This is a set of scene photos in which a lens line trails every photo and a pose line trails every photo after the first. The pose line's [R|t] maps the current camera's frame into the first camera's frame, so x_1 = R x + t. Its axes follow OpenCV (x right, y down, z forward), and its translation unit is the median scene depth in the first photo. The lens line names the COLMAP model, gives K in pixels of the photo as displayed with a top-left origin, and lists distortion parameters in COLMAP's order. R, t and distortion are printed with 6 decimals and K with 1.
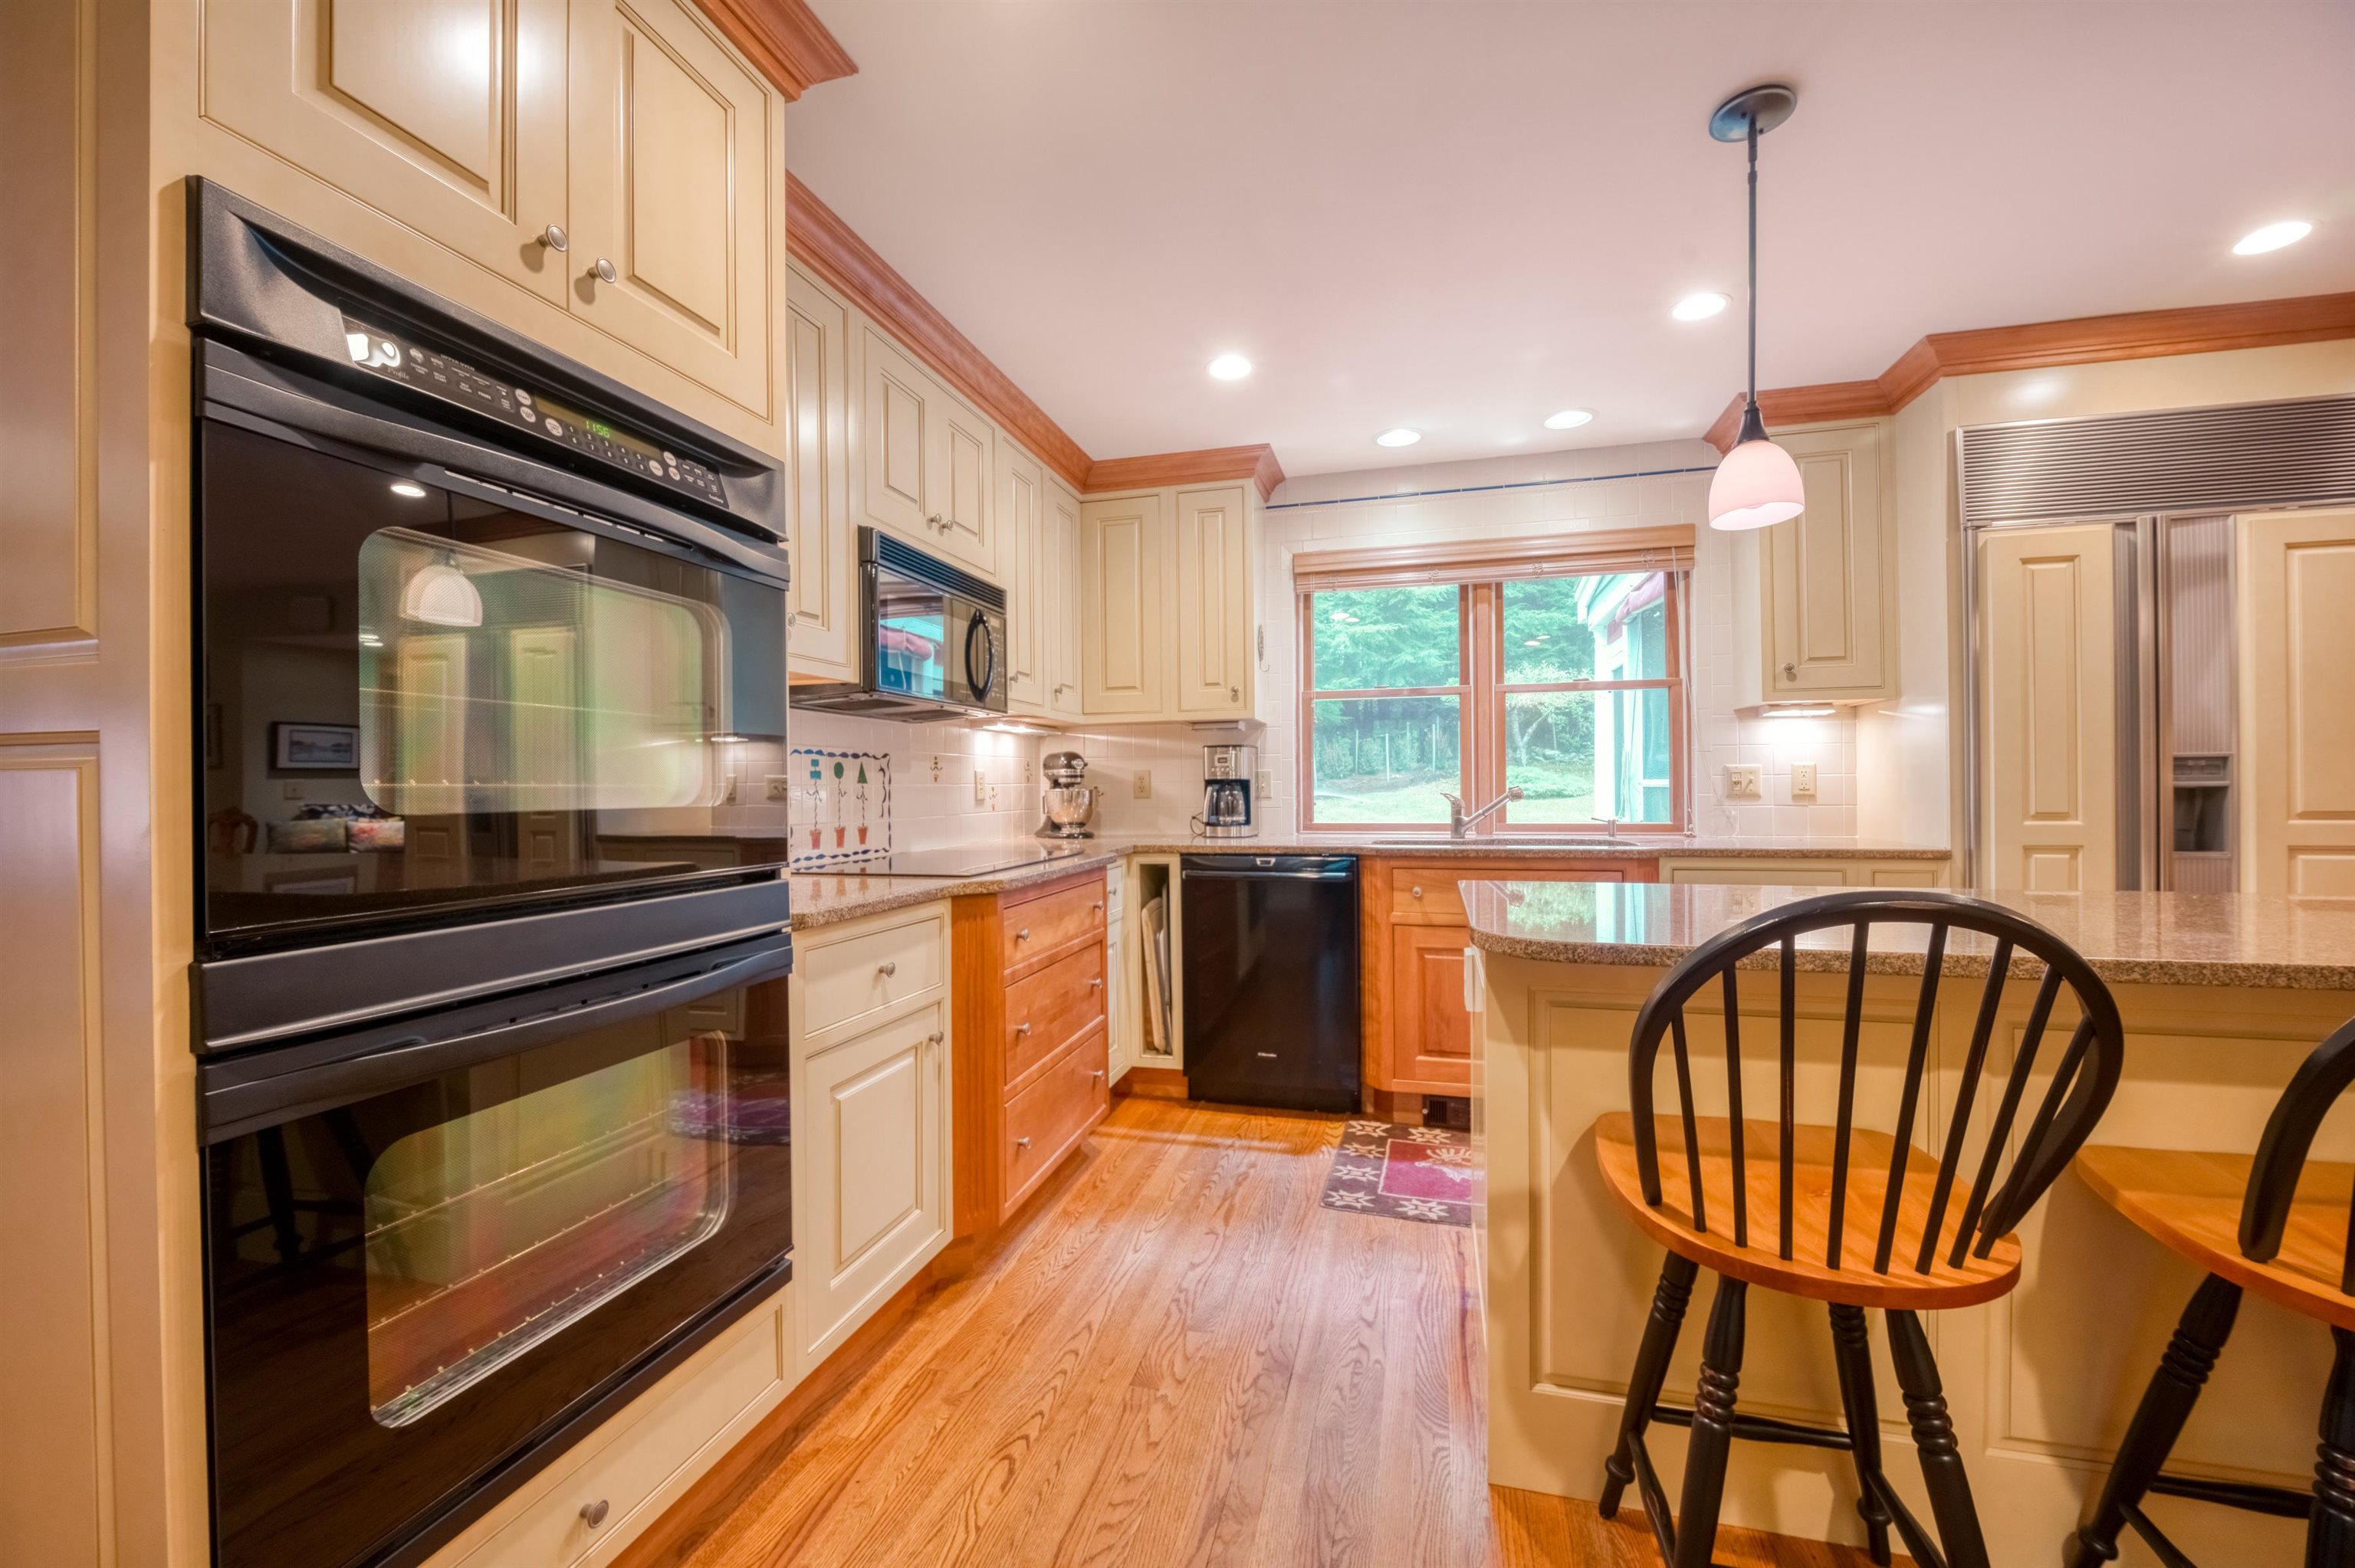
lens RADIAL K [[921.9, 0, 1188.9], [0, 921.9, 785.1], [0, 0, 1]] dist [-0.013793, -0.000446]
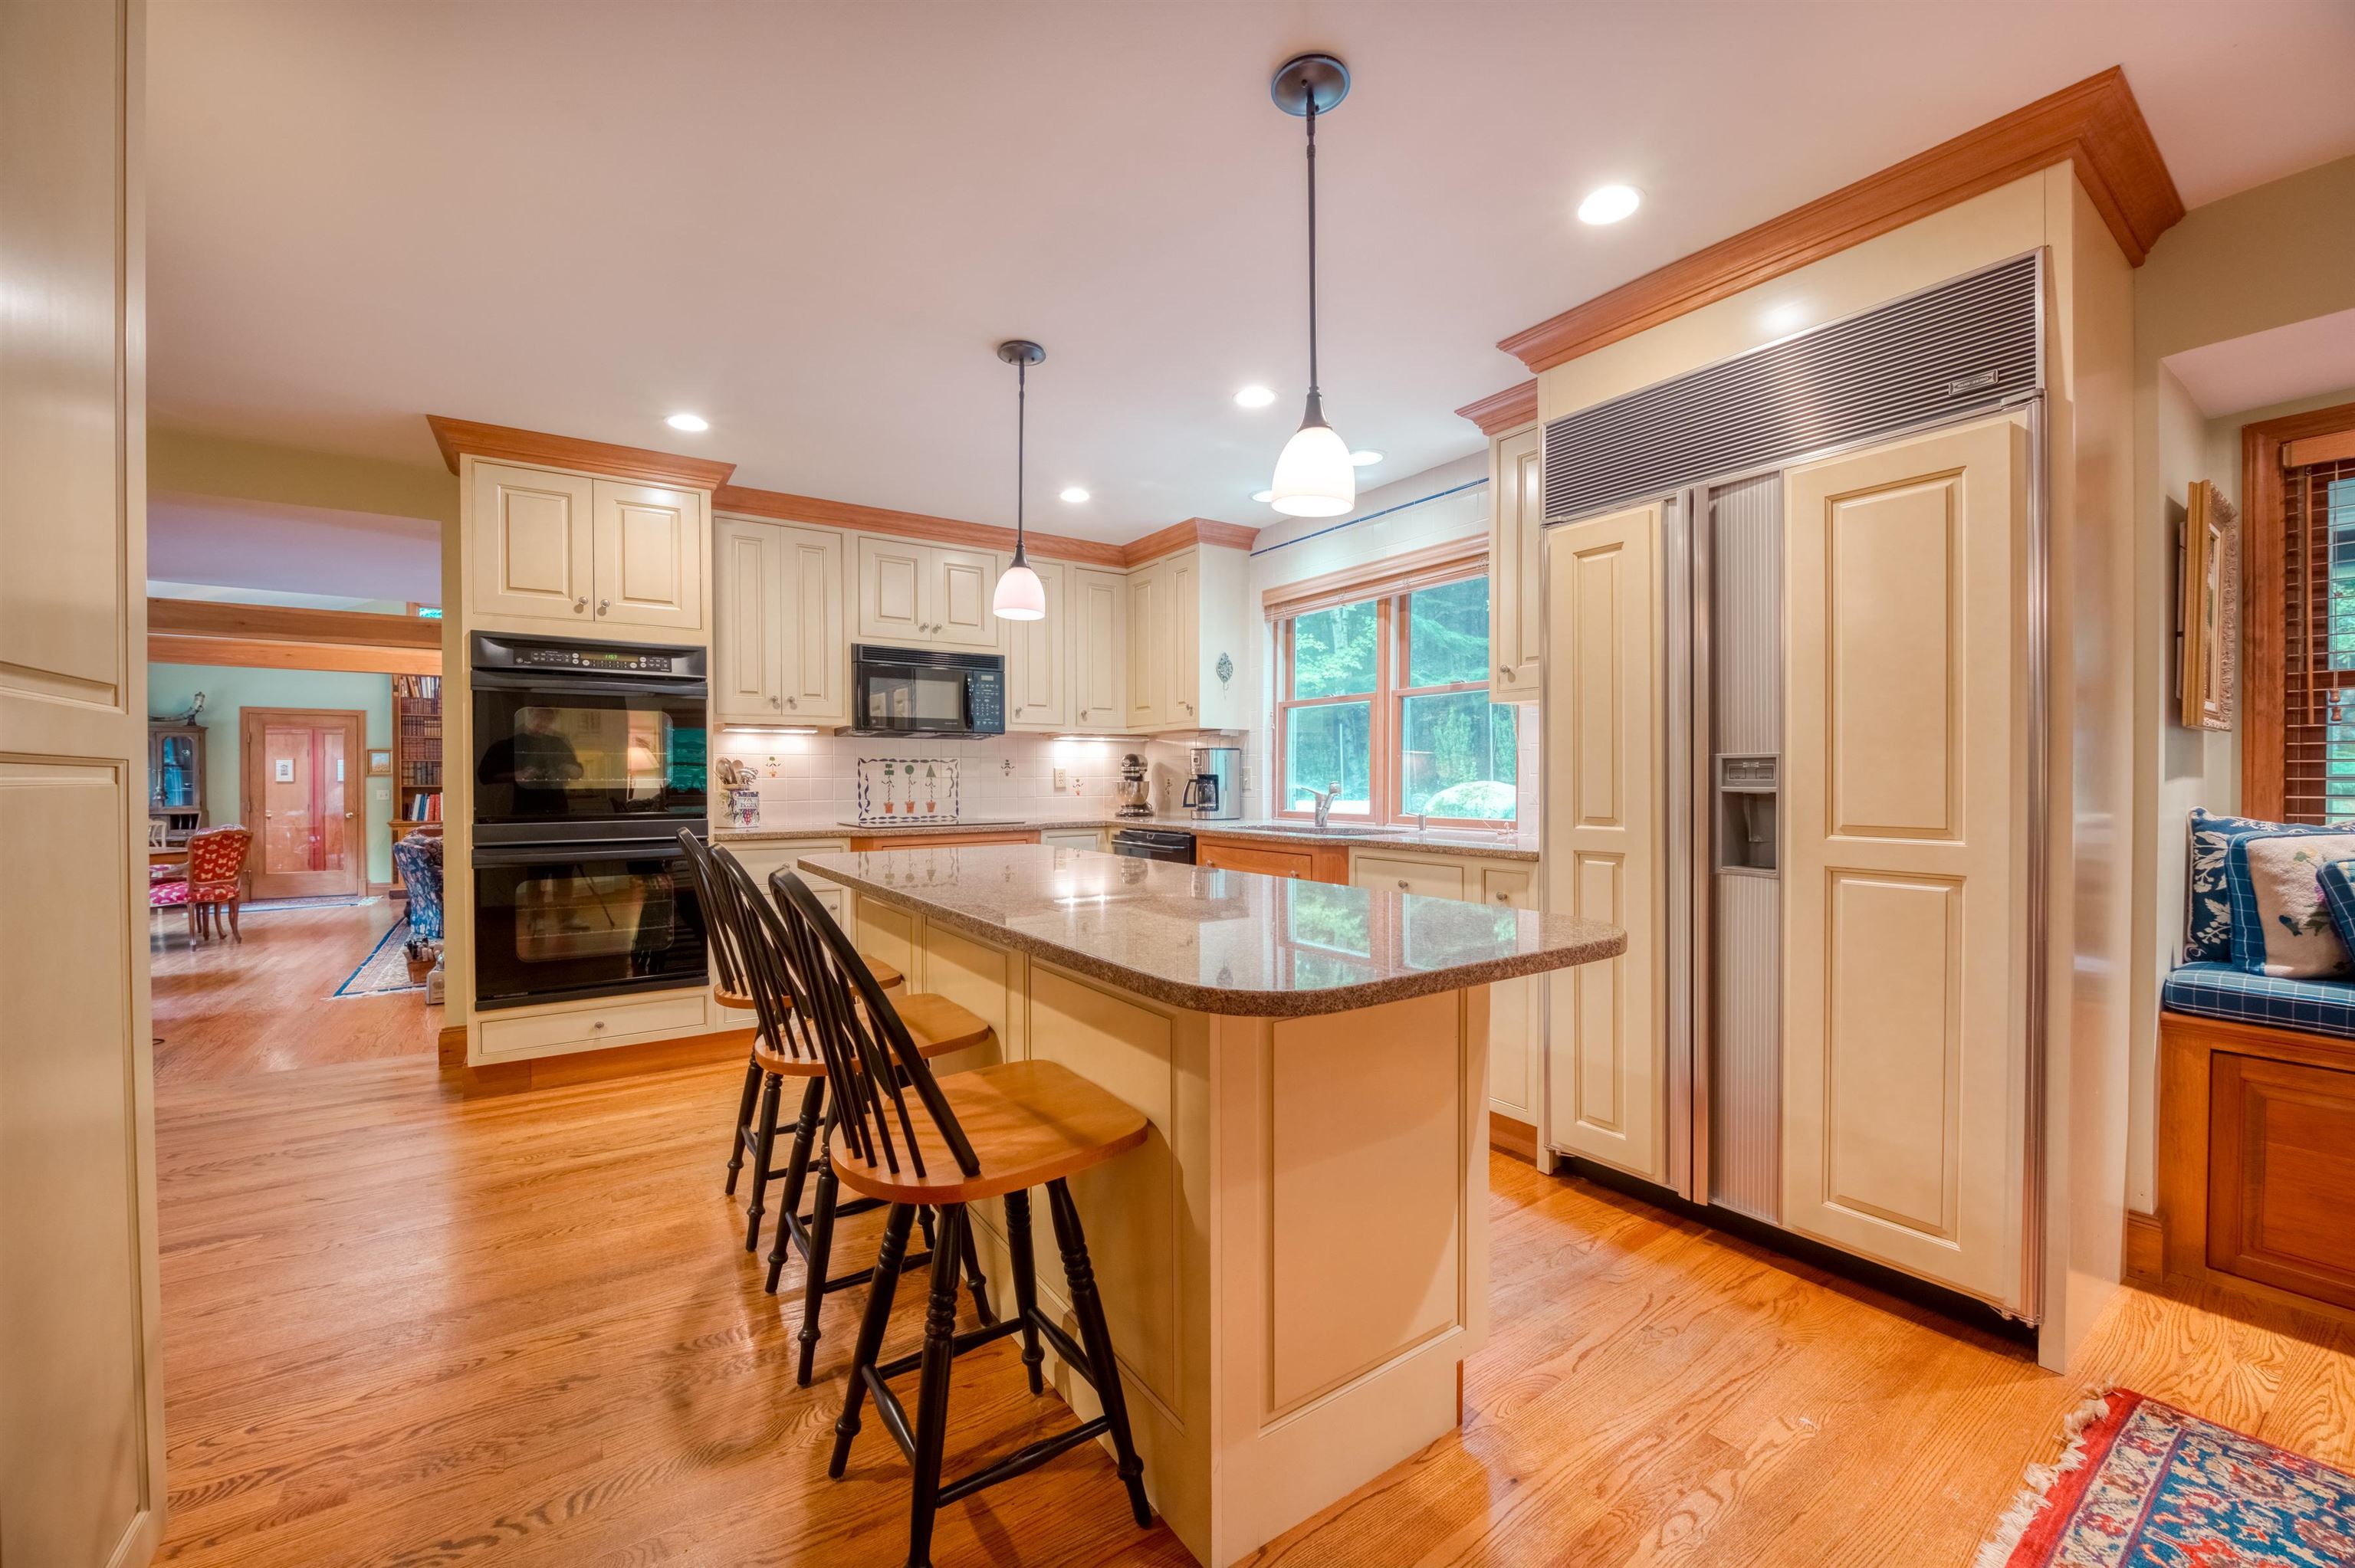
lens RADIAL K [[928.7, 0, 1177.5], [0, 928.7, 784.0], [0, 0, 1]] dist [-0.013456, 0.000078]
pose [[0.756206, 0.011464, -0.654233, 1.134343], [-0.003733, 0.999906, 0.013206, -0.013924], [0.654323, -0.007544, 0.756178, -0.019430]]
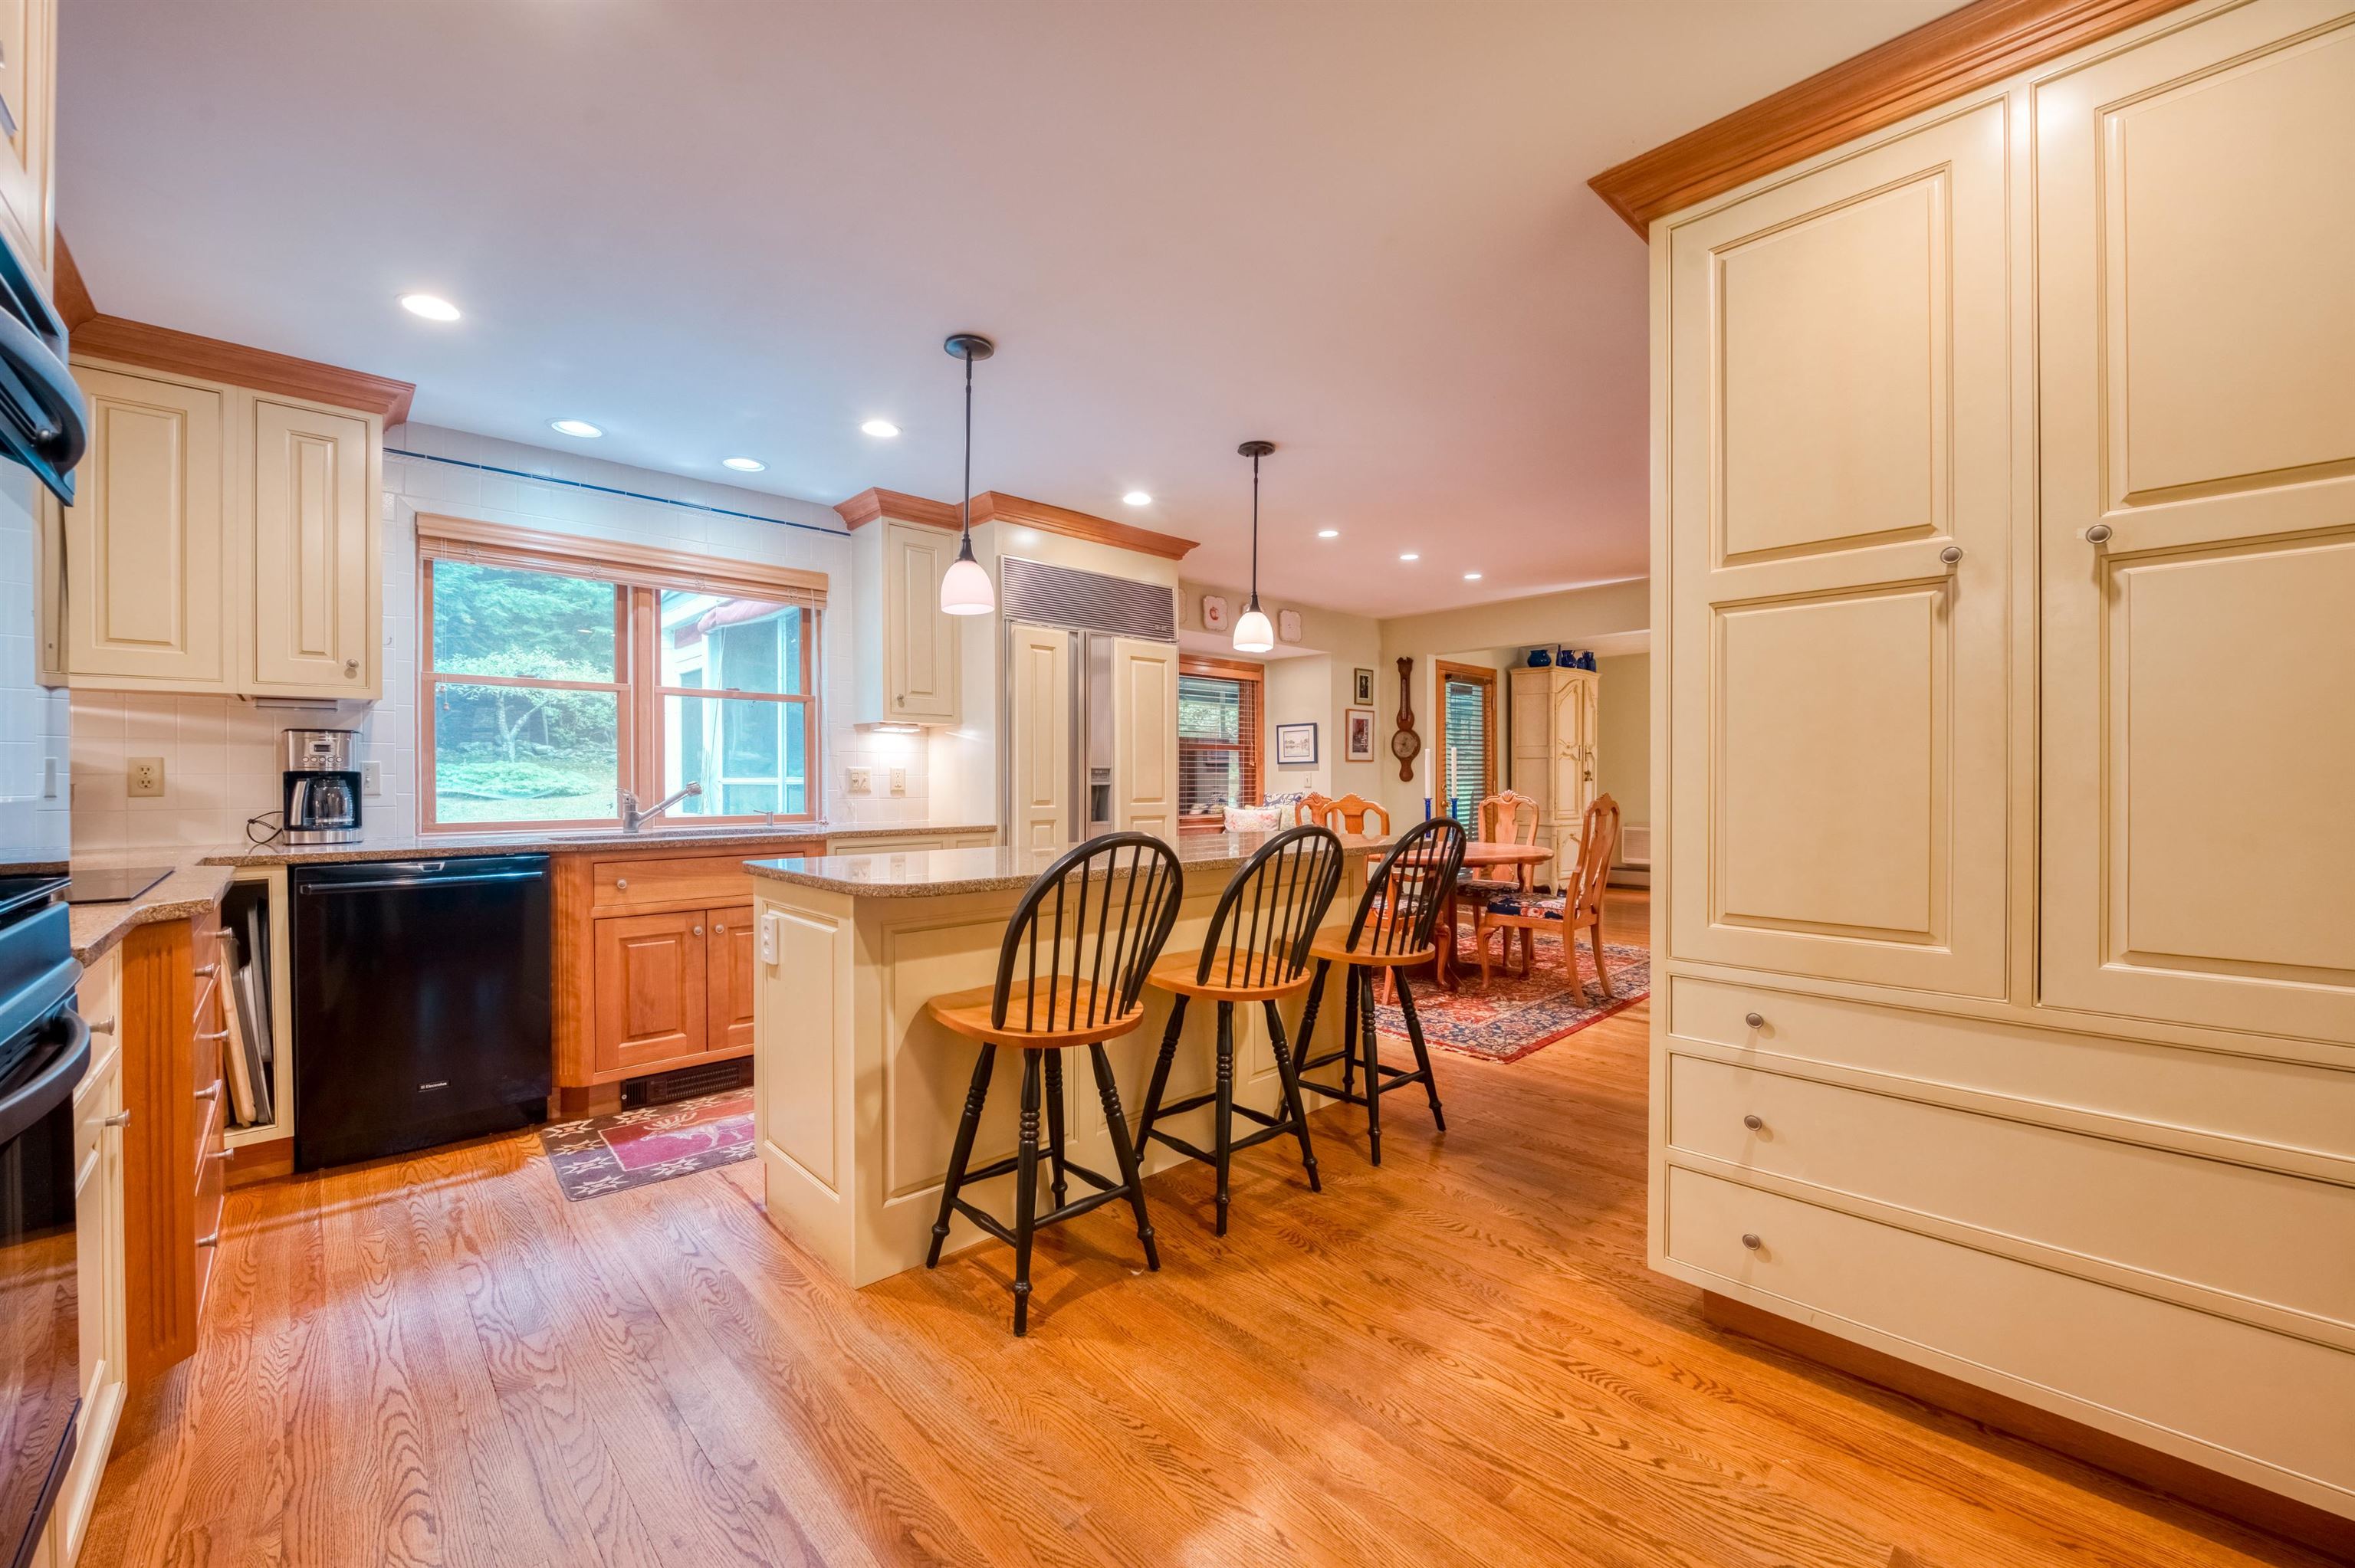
lens RADIAL K [[917.6, 0, 1177.5], [0, 917.6, 784.0], [0, 0, 1]] dist [-0.011303, -0.000557]
pose [[0.516882, 0.005179, 0.856041, -0.306927], [-0.005042, 0.999983, -0.003005, 0.003409], [-0.856042, -0.002763, 0.516899, -0.061639]]
